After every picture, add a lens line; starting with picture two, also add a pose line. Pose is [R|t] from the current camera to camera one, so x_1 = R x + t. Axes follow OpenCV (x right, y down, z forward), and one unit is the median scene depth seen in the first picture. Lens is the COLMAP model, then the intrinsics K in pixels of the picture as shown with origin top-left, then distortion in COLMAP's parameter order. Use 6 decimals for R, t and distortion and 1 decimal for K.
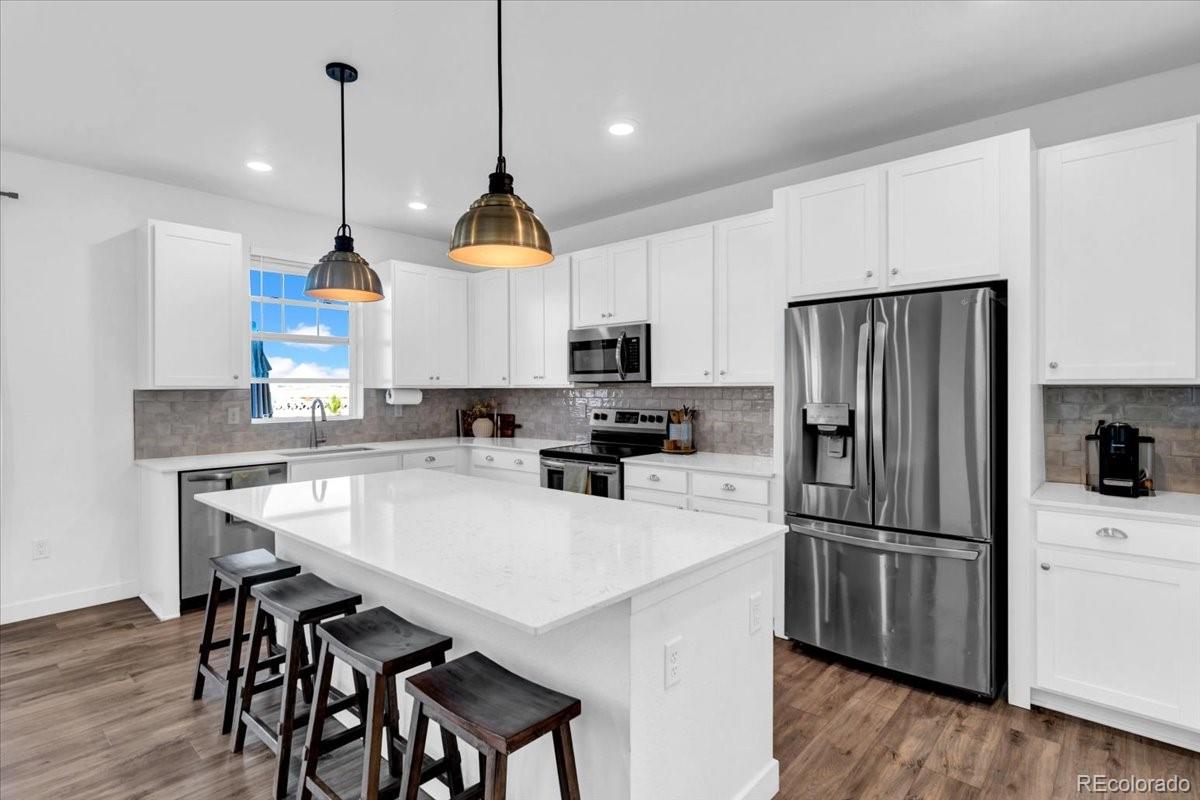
lens RADIAL K [[596.0, 0, 600.5], [0, 596.0, 394.5], [0, 0, 1]] dist [-0.001152, -0.000078]
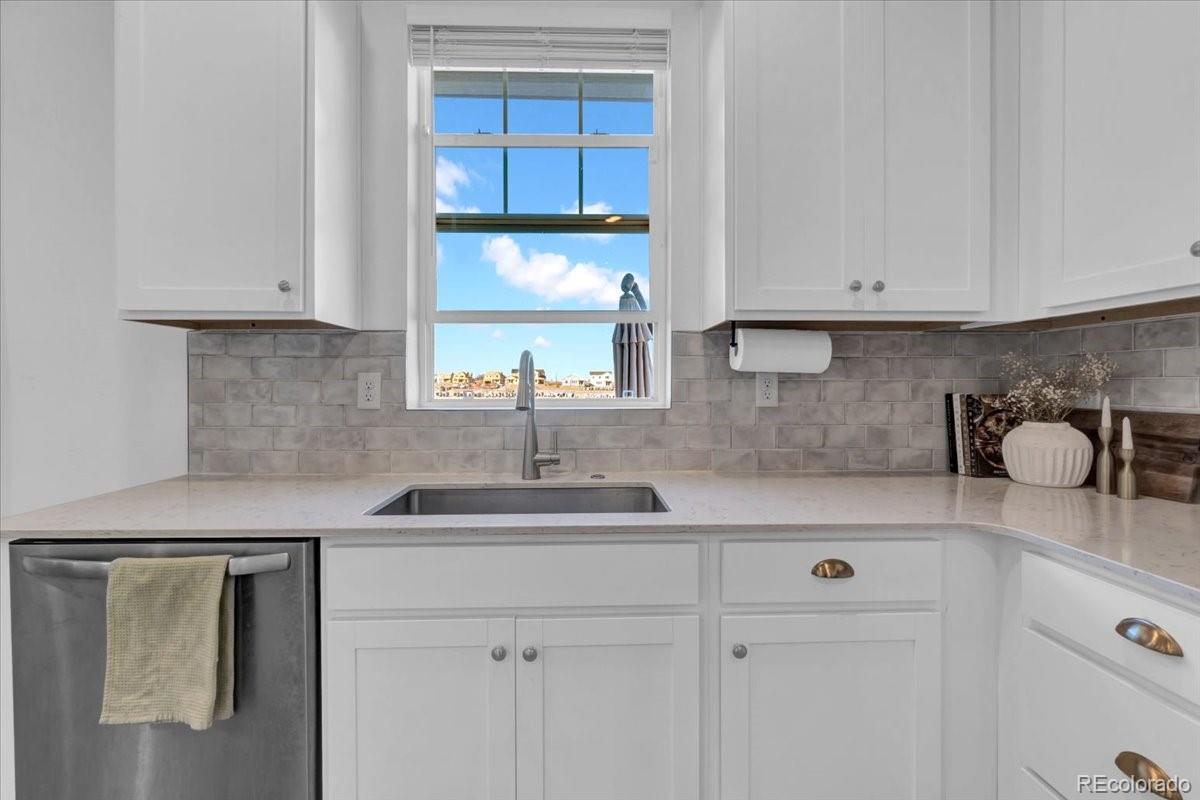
lens RADIAL K [[539.0, 0, 594.2], [0, 539.0, 382.6], [0, 0, 1]] dist [-0.005390, -0.000354]
pose [[0.688194, 0.006575, -0.725497, -0.172062], [-0.009522, 0.999955, 0.000030, 0.023625], [0.725464, 0.006888, 0.688226, 0.703172]]
